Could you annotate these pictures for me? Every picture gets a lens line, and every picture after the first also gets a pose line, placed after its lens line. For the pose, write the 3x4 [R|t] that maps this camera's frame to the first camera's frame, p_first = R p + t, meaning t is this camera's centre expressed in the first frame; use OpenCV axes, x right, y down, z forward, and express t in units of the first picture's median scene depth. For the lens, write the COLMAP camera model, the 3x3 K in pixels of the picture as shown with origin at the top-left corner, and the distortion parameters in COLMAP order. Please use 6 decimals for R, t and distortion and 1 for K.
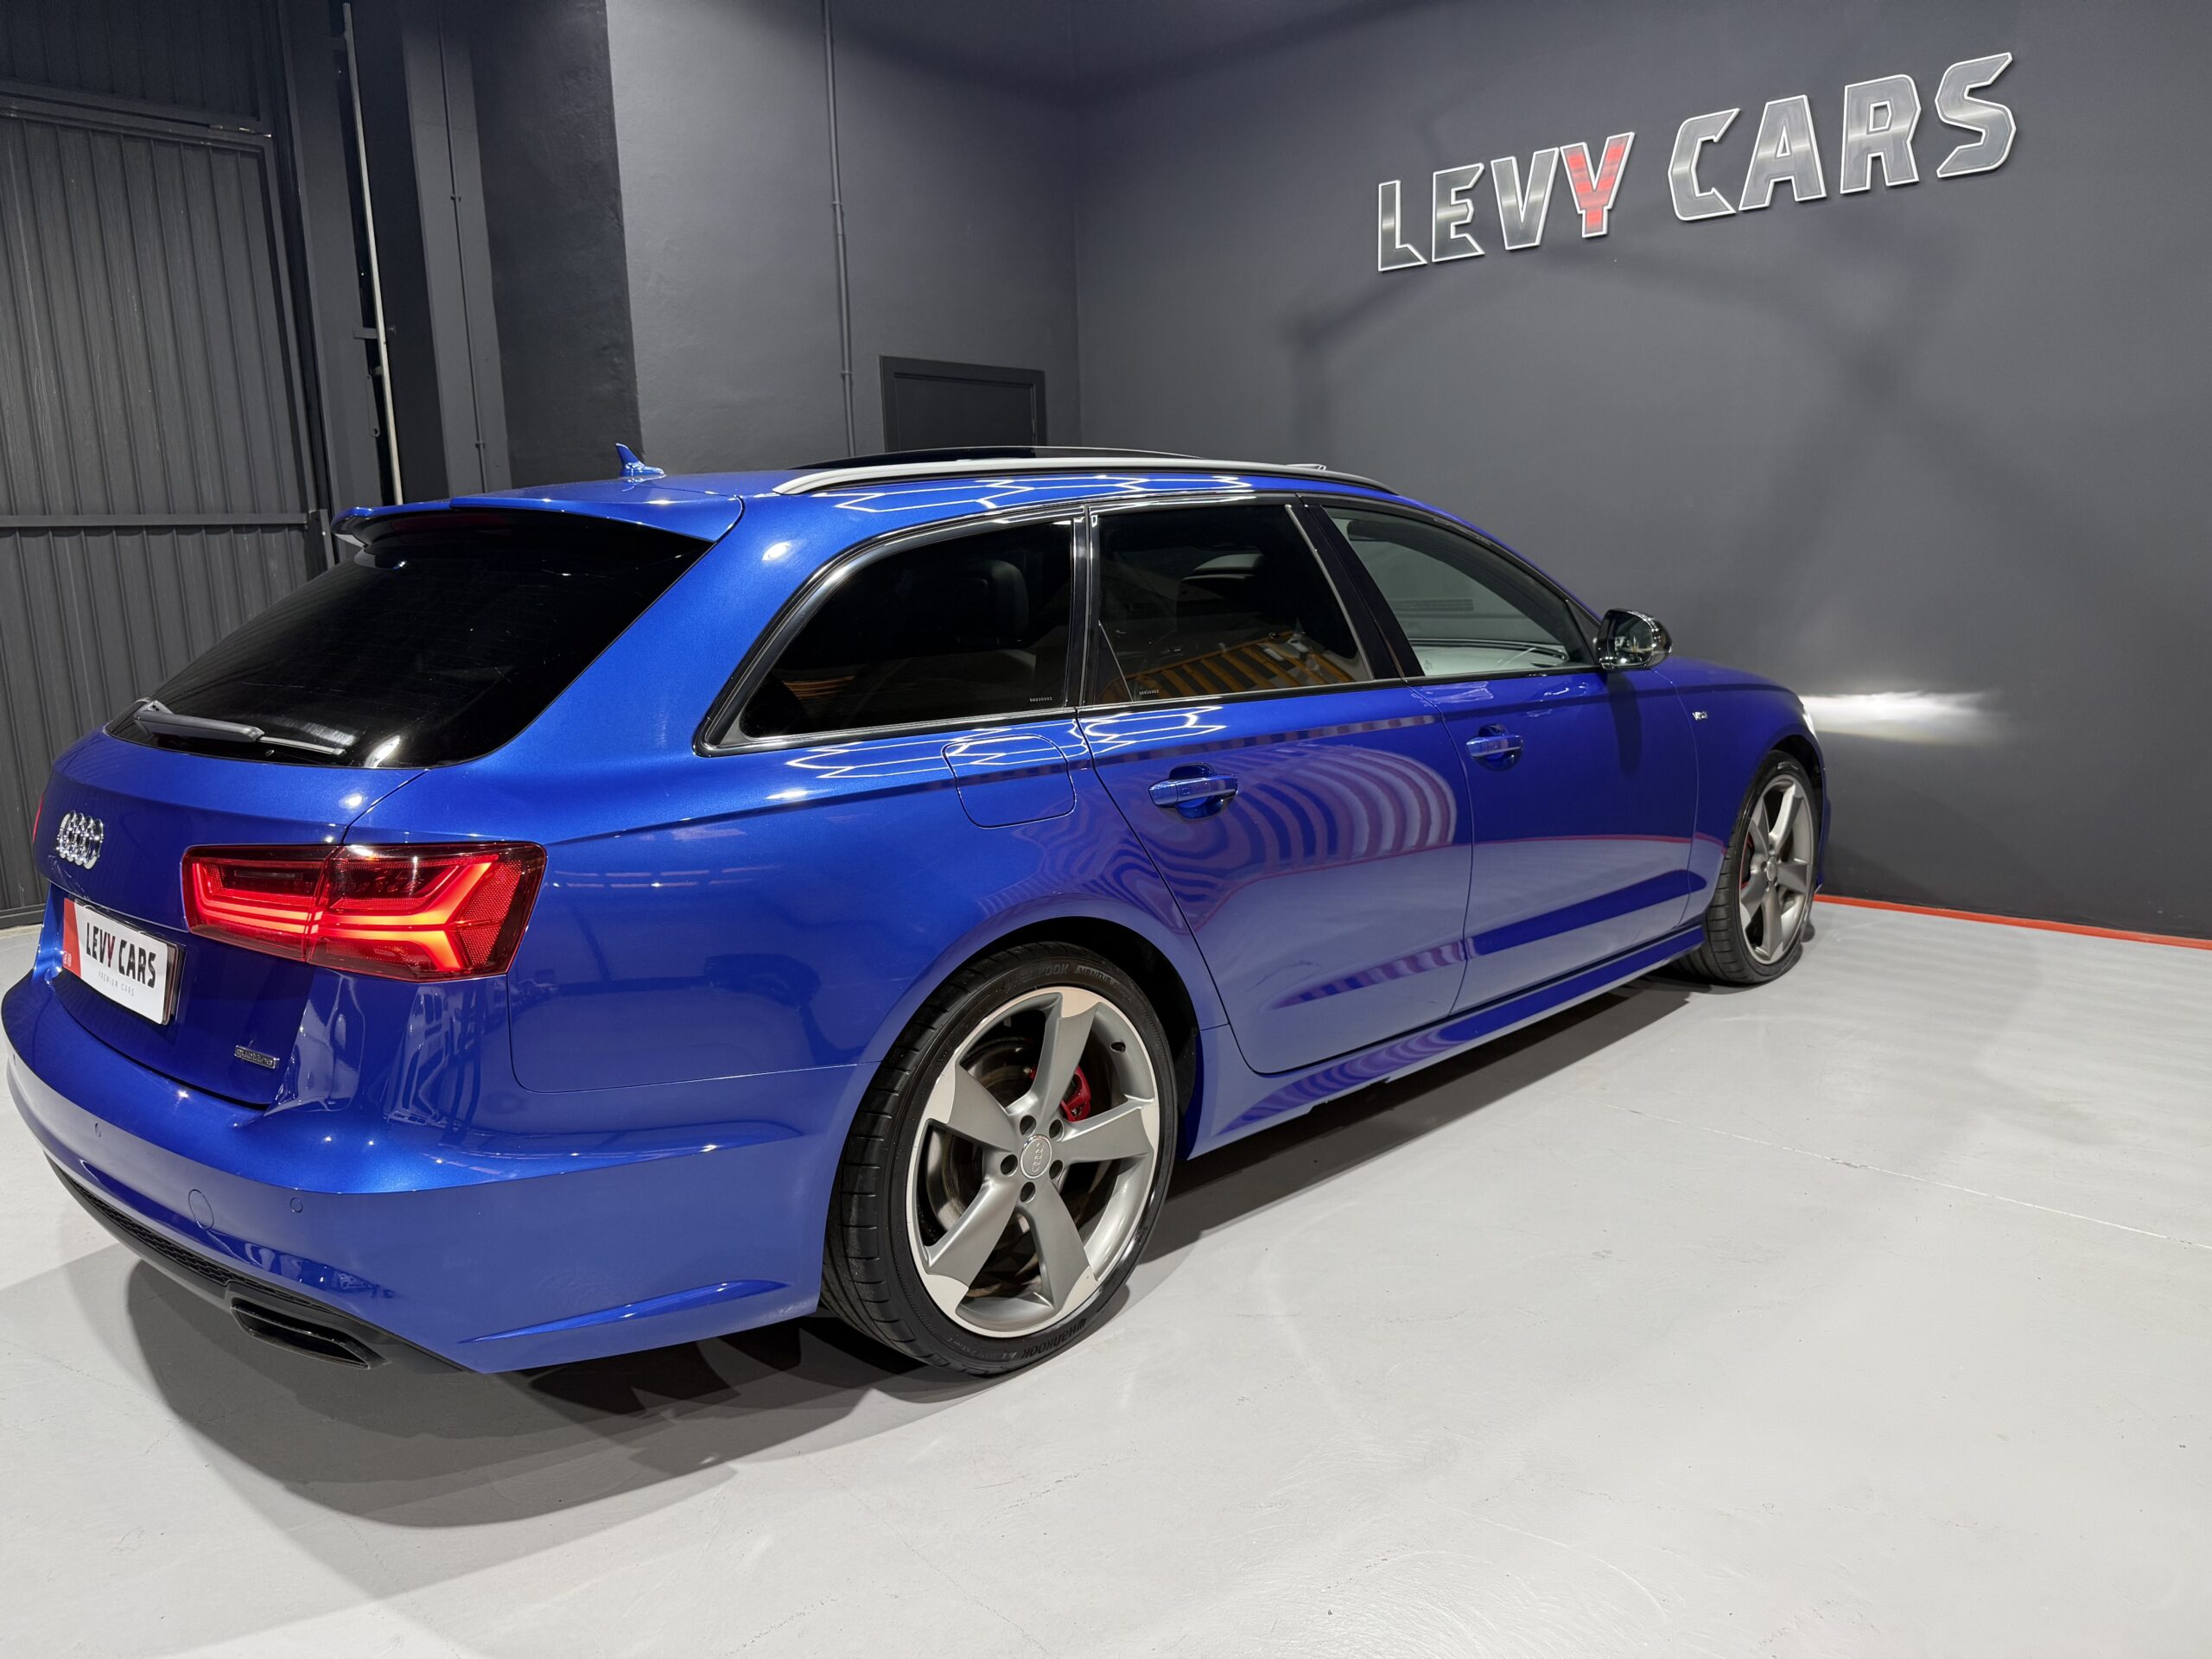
lens RADIAL K [[1555.6, 0, 1115.7], [0, 1555.6, 832.2], [0, 0, 1]] dist [0.028726, -0.032653]
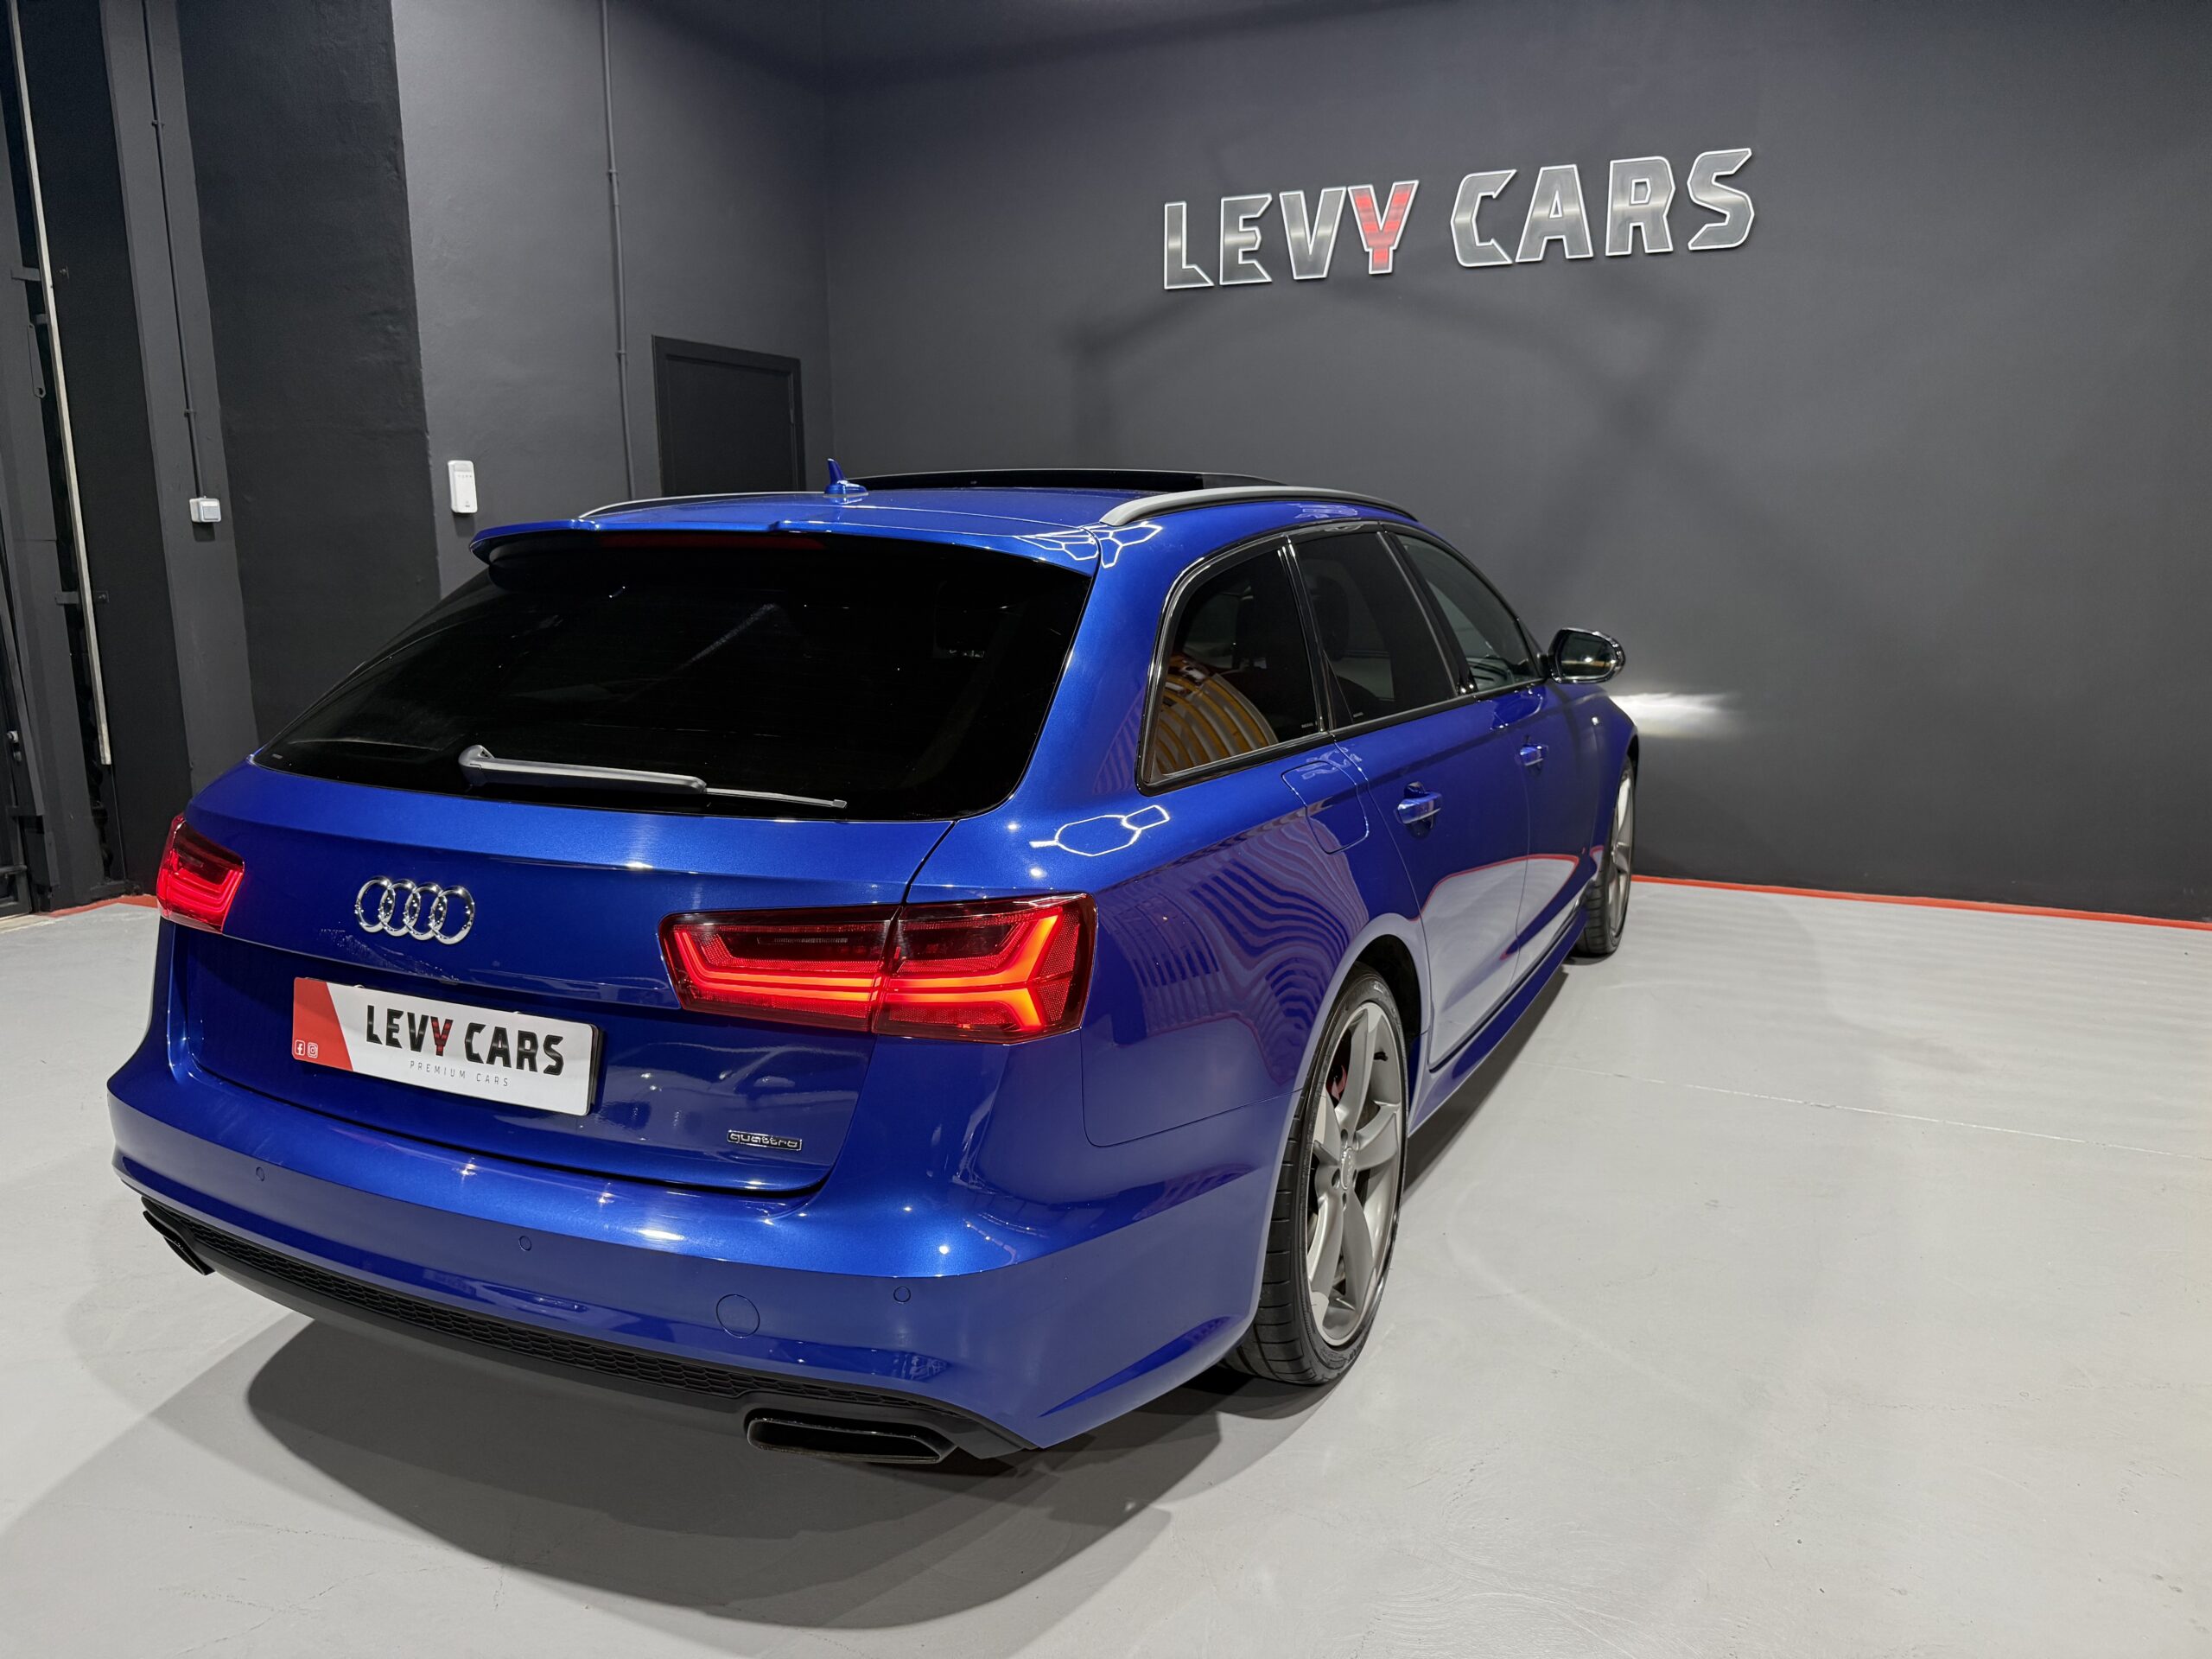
lens RADIAL K [[1543.5, 0, 1114.0], [0, 1543.5, 840.1], [0, 0, 1]] dist [0.070924, -0.123248]
pose [[0.950046, -0.036029, 0.310023, -0.228402], [0.032158, 0.999328, 0.017591, -0.014421], [-0.310449, -0.006742, 0.950566, 0.030339]]
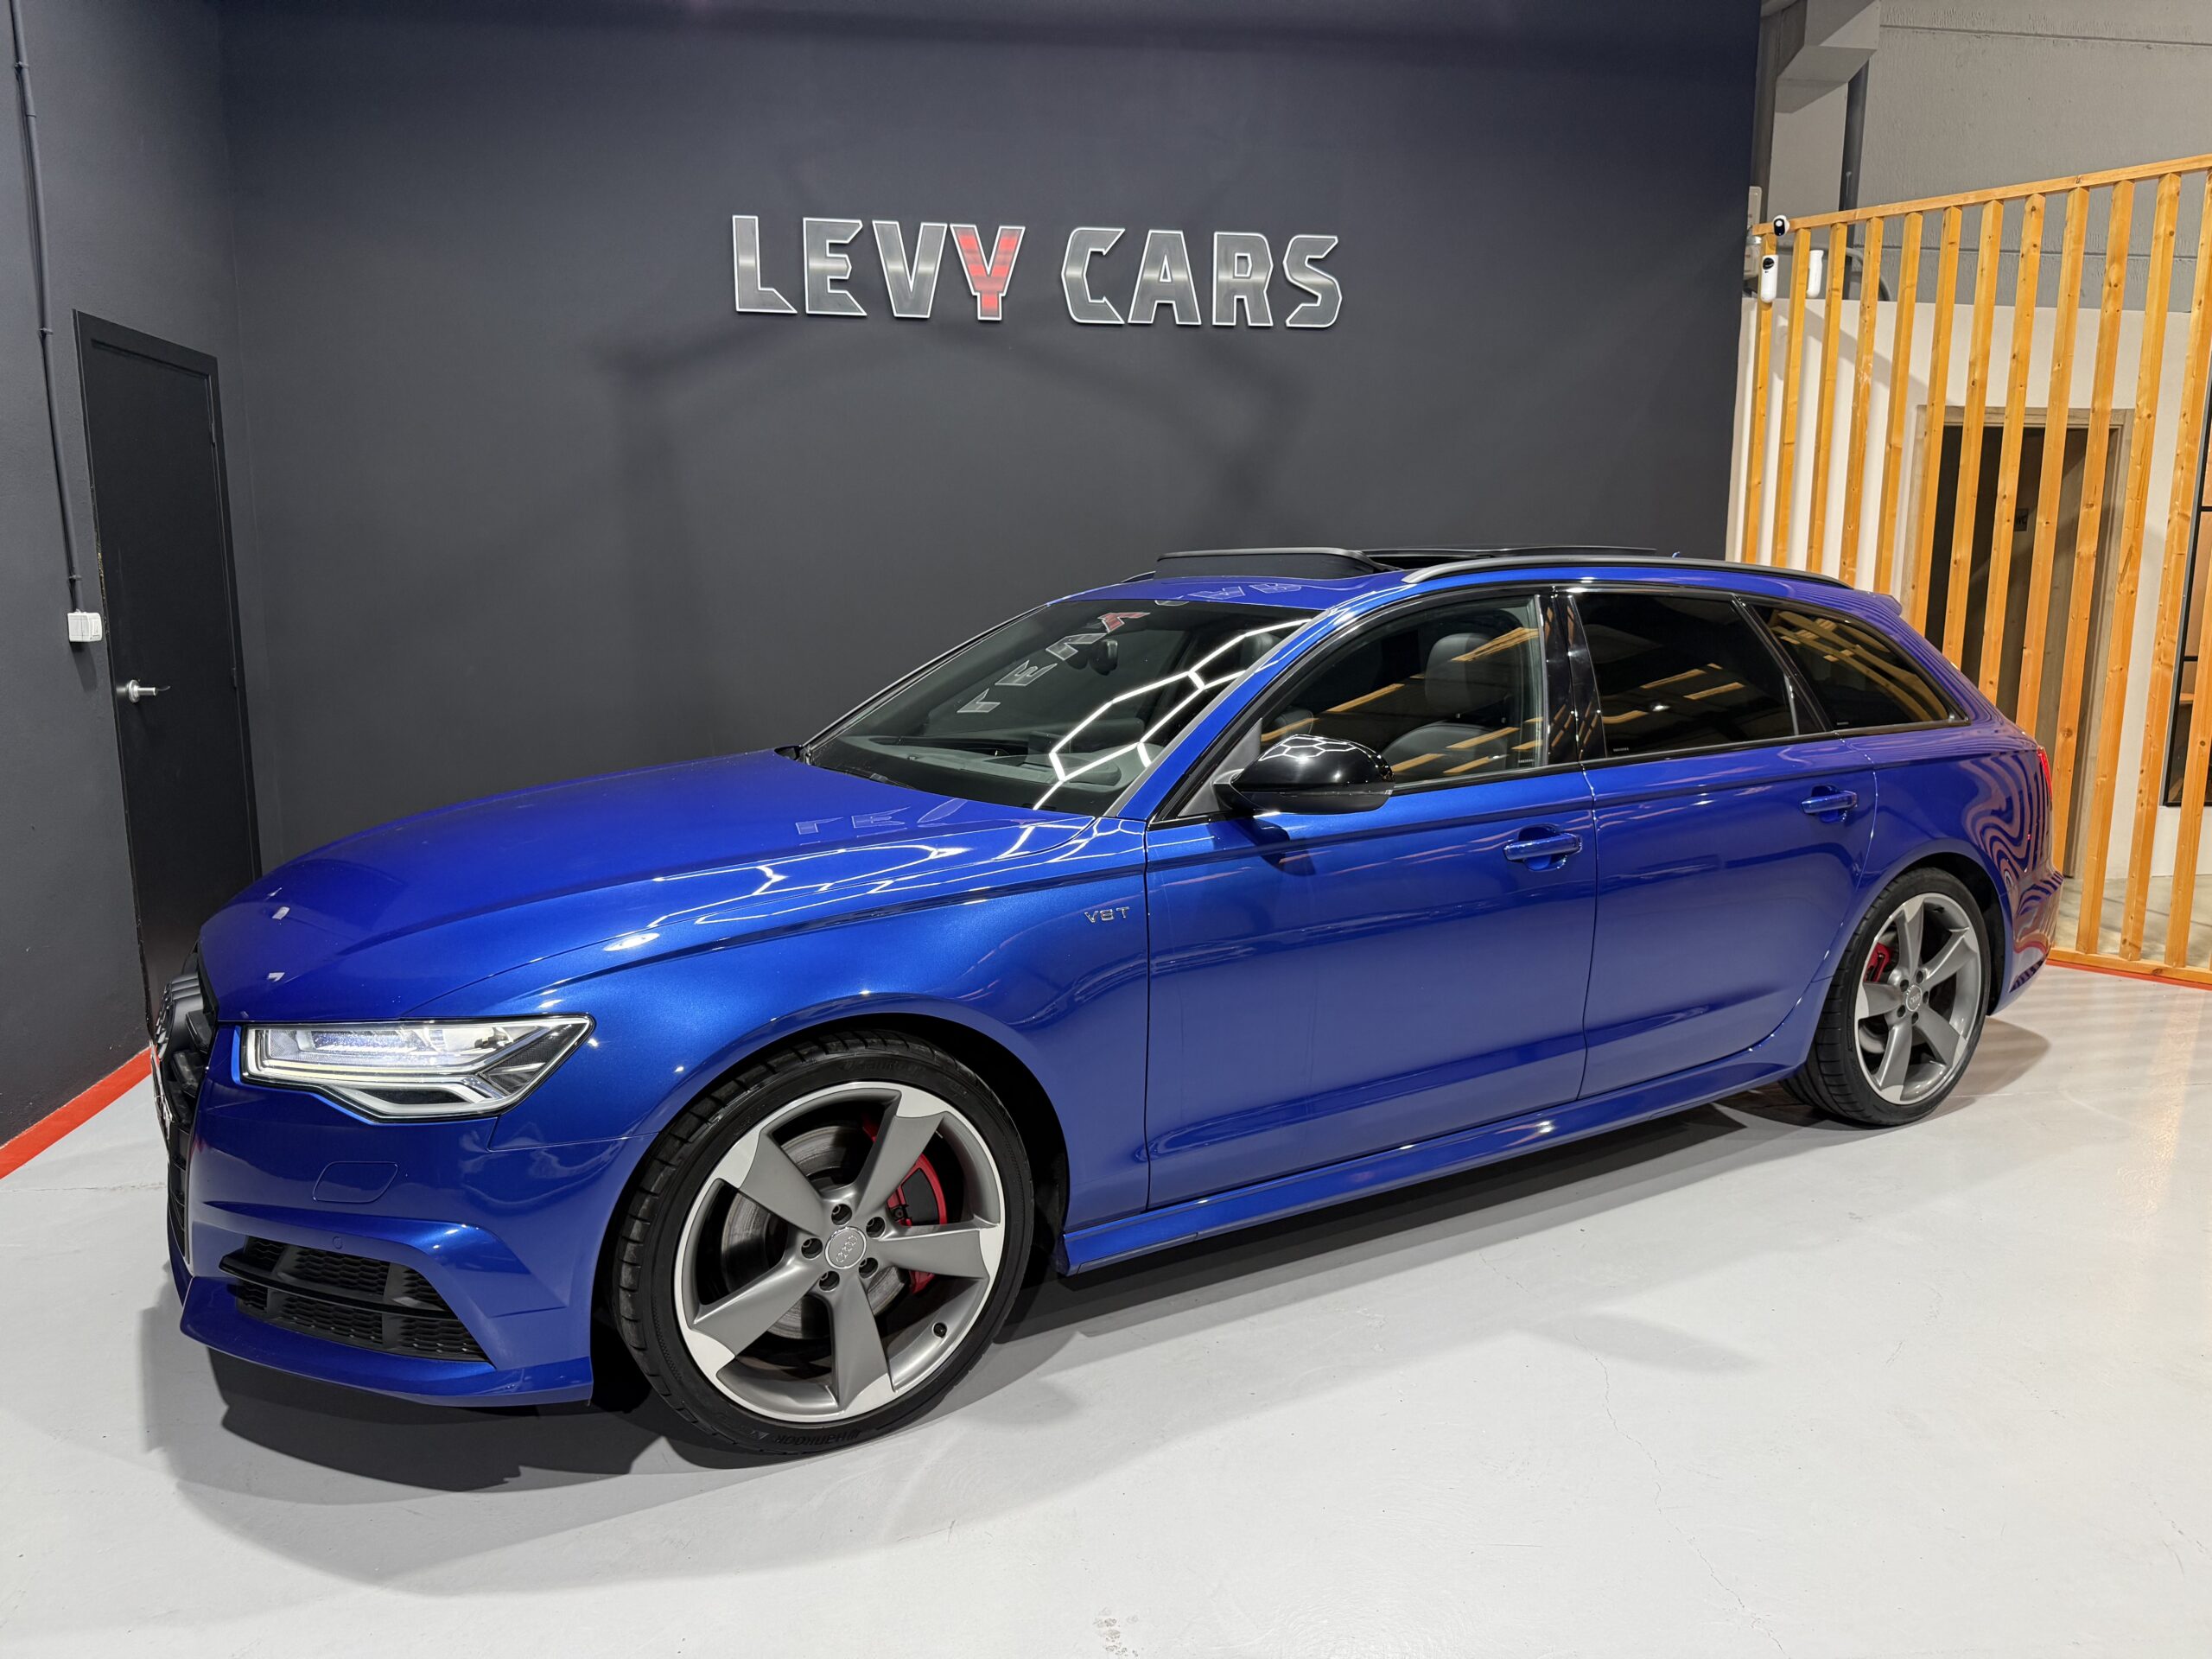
lens RADIAL K [[1555.6, 0, 1115.7], [0, 1555.6, 832.2], [0, 0, 1]] dist [0.028726, -0.032653]
pose [[0.621213, -0.097699, 0.777527, -0.492126], [0.123720, 0.991982, 0.025798, -0.067484], [-0.773813, 0.080170, 0.628320, 0.336916]]
